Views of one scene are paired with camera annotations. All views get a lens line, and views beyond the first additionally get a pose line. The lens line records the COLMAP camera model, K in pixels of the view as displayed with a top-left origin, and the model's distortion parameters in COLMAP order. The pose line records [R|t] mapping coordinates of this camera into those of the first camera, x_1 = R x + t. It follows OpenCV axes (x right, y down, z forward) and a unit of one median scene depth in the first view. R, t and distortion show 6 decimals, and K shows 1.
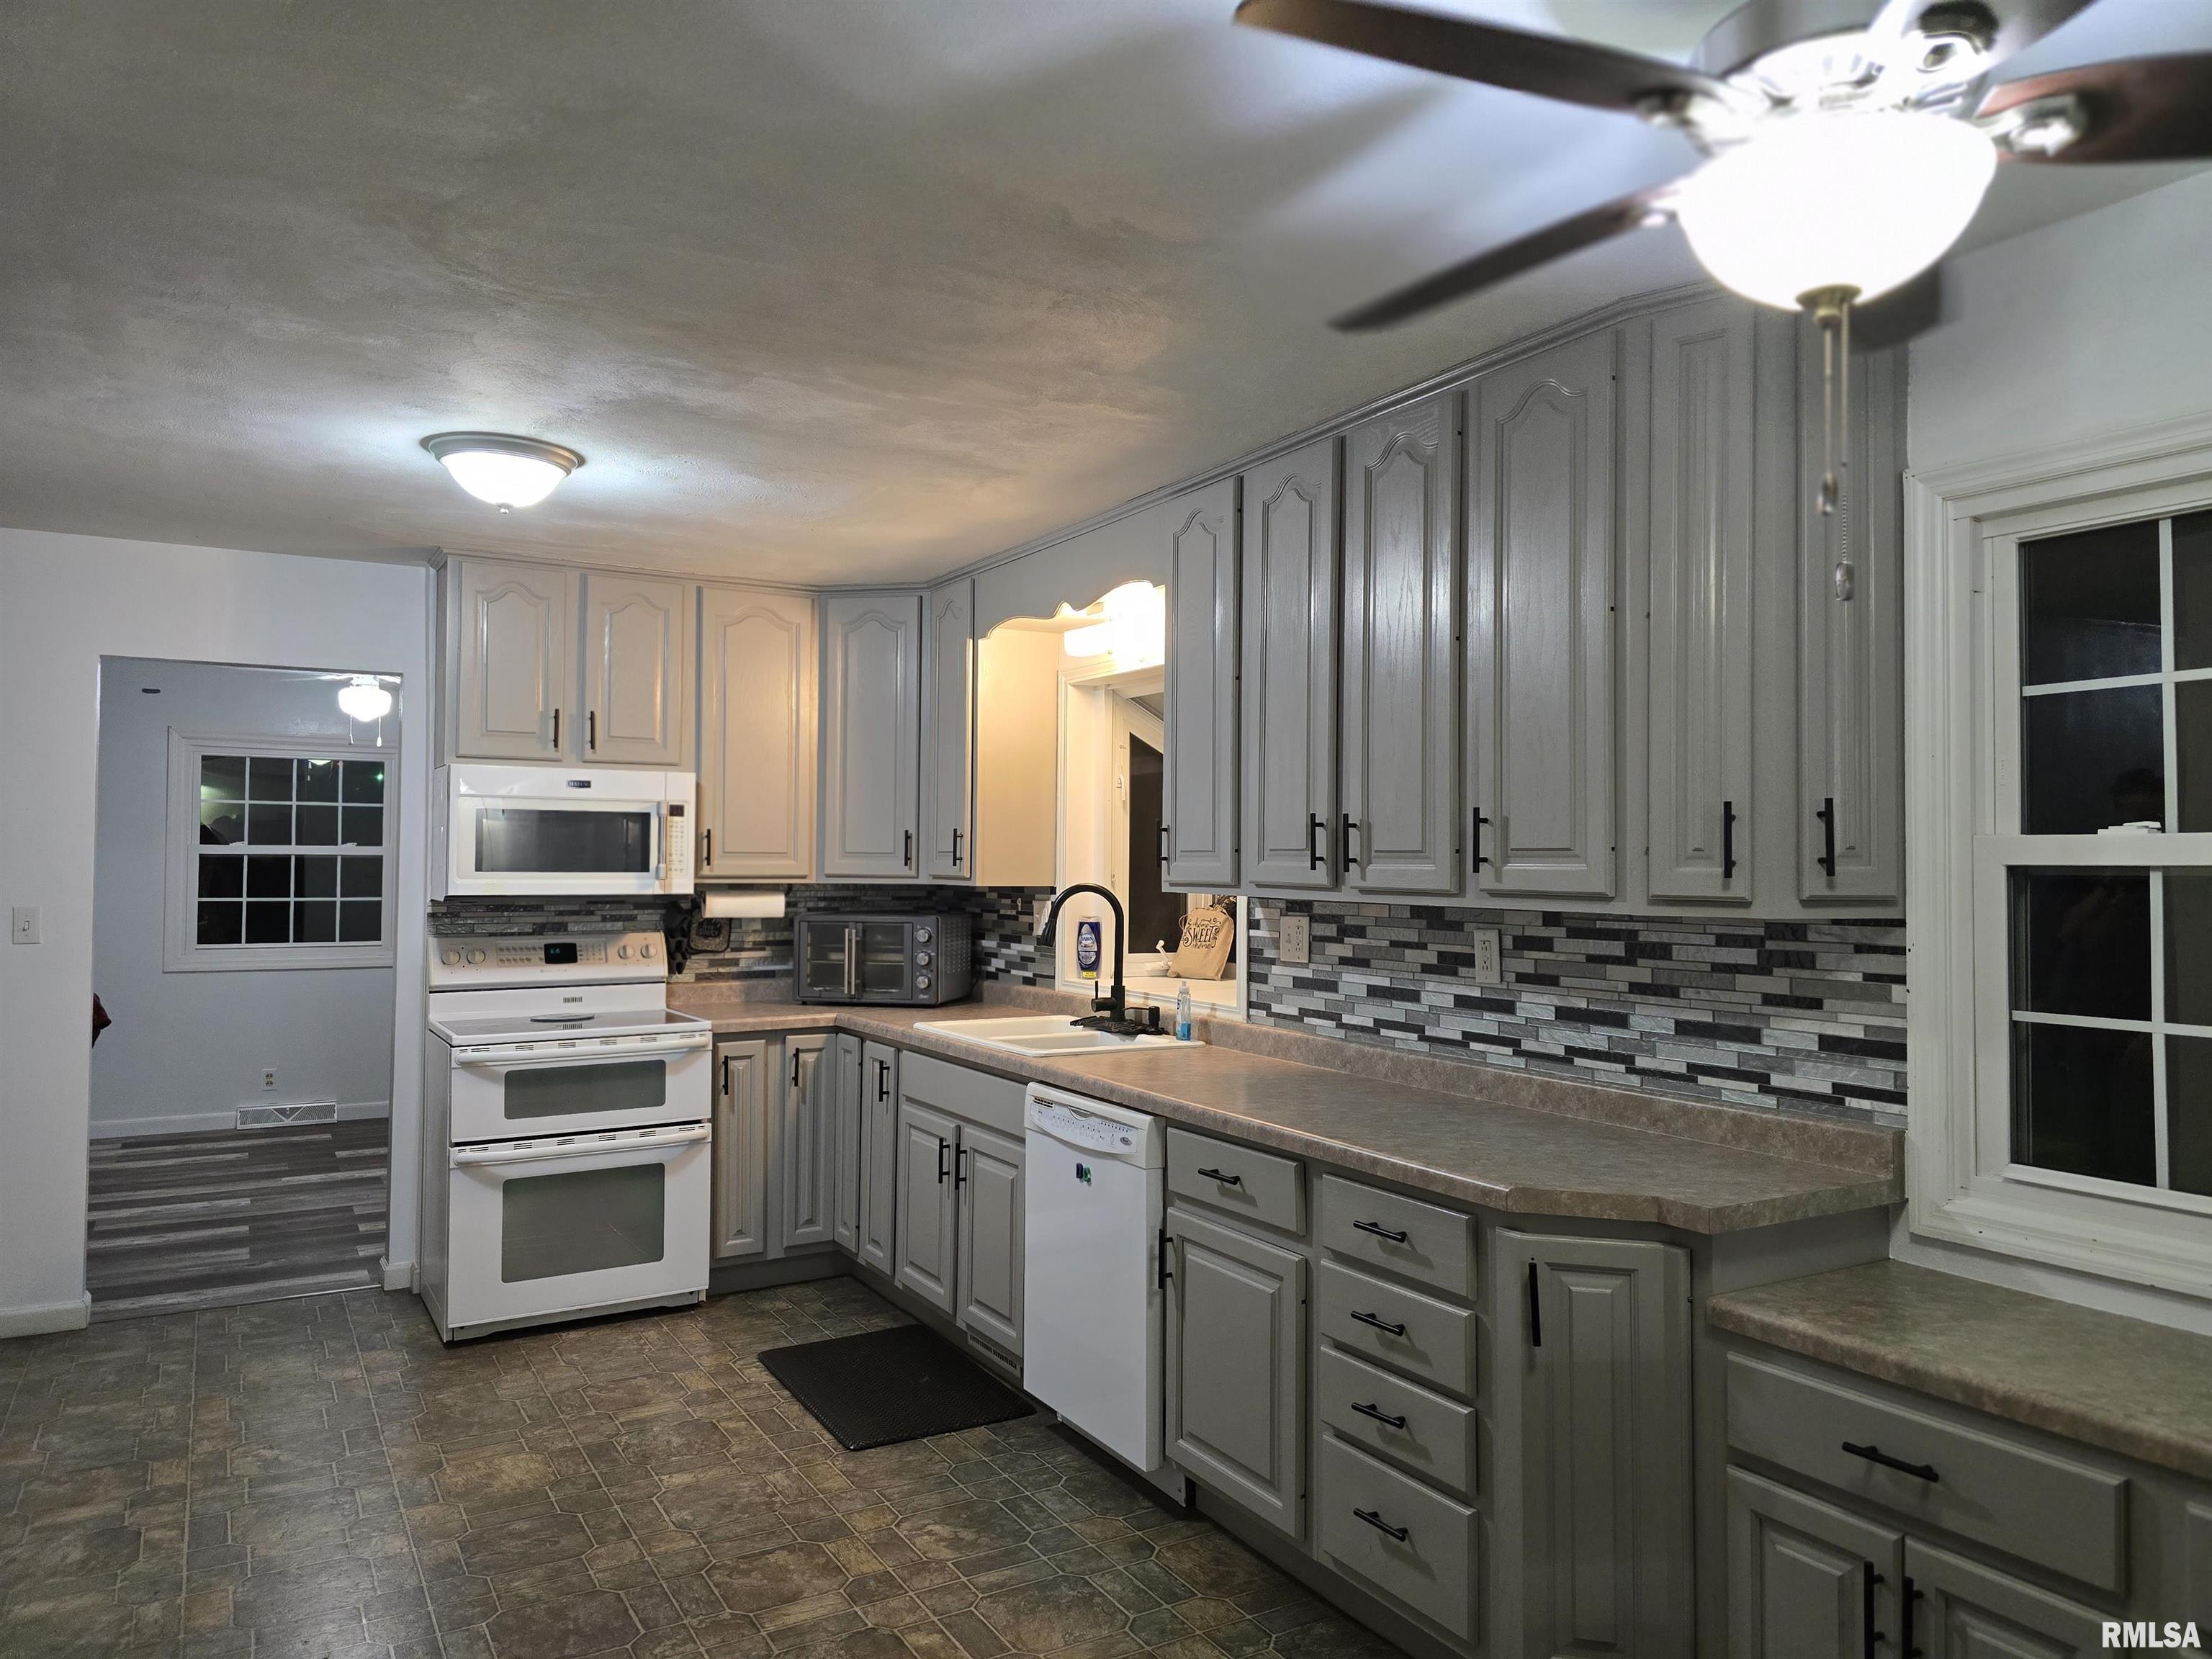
lens RADIAL K [[1474.5, 0, 1114.1], [0, 1474.5, 827.2], [0, 0, 1]] dist [0.079620, -0.091270]
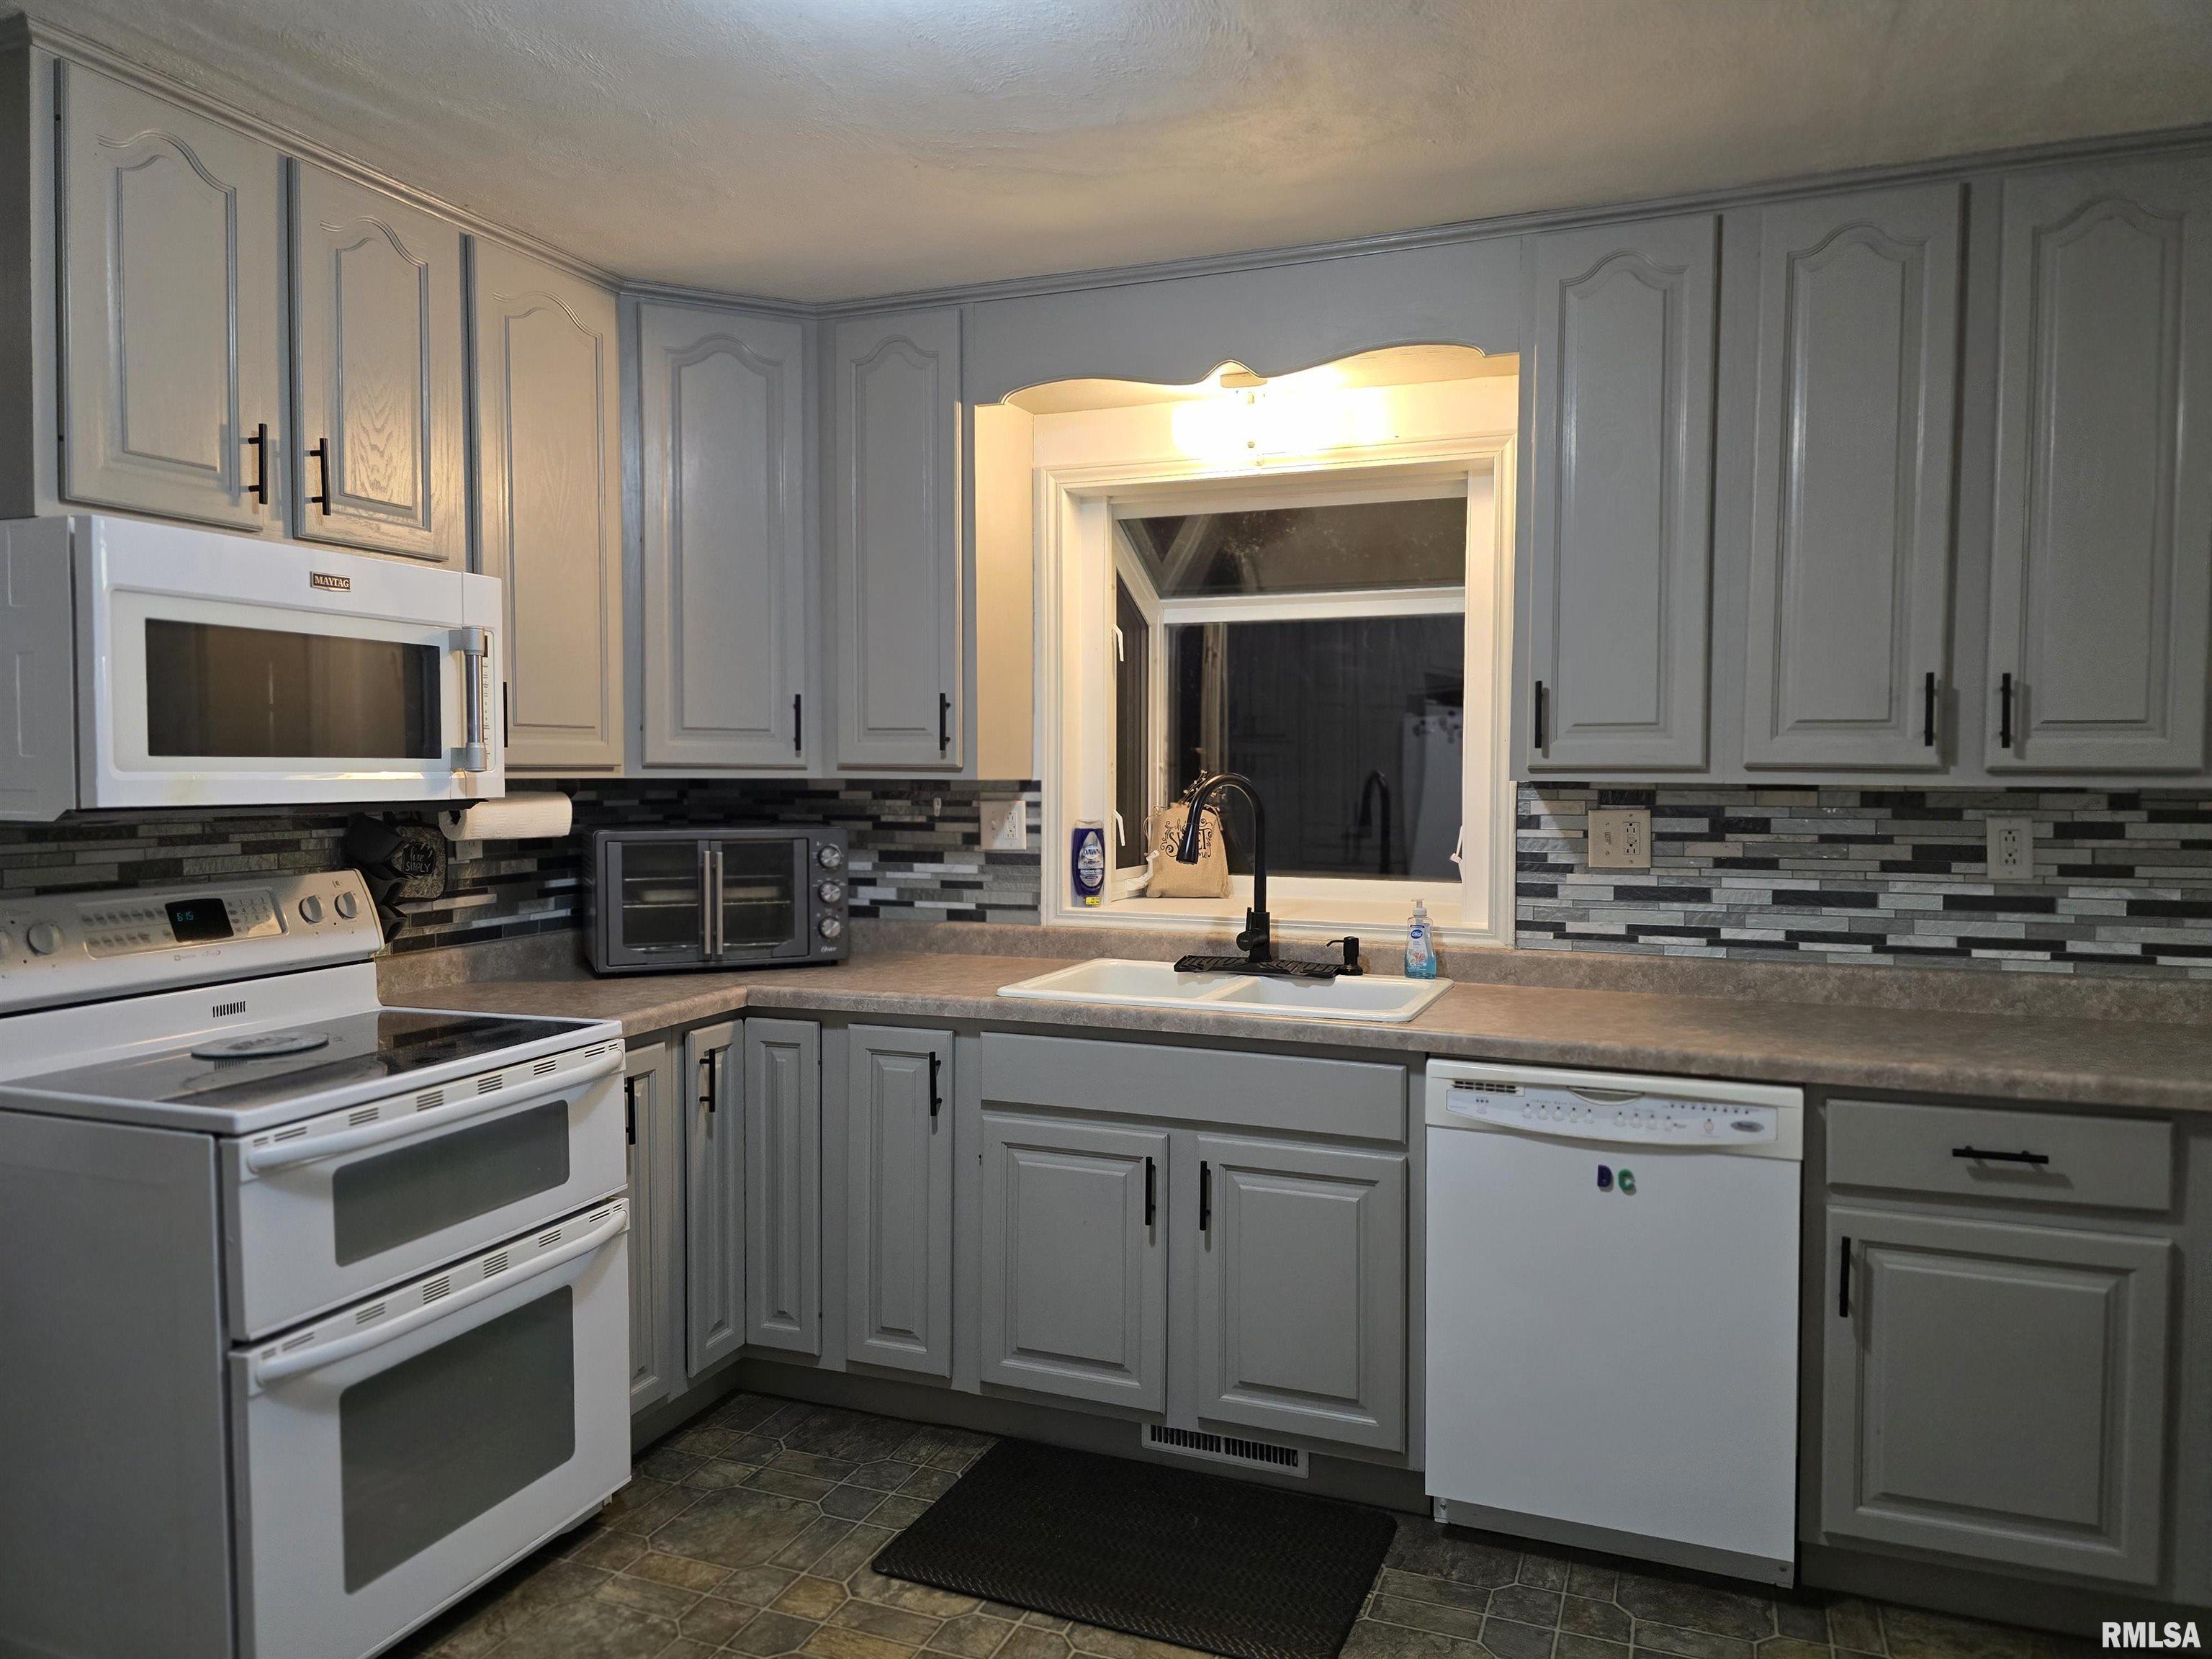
lens RADIAL K [[1475.2, 0, 1127.6], [0, 1475.2, 827.8], [0, 0, 1]] dist [0.061686, -0.067384]
pose [[0.787283, -0.029207, 0.615900, -0.498753], [-0.012392, 0.997926, 0.063164, 0.020369], [-0.616468, -0.057360, 0.785288, 0.471152]]
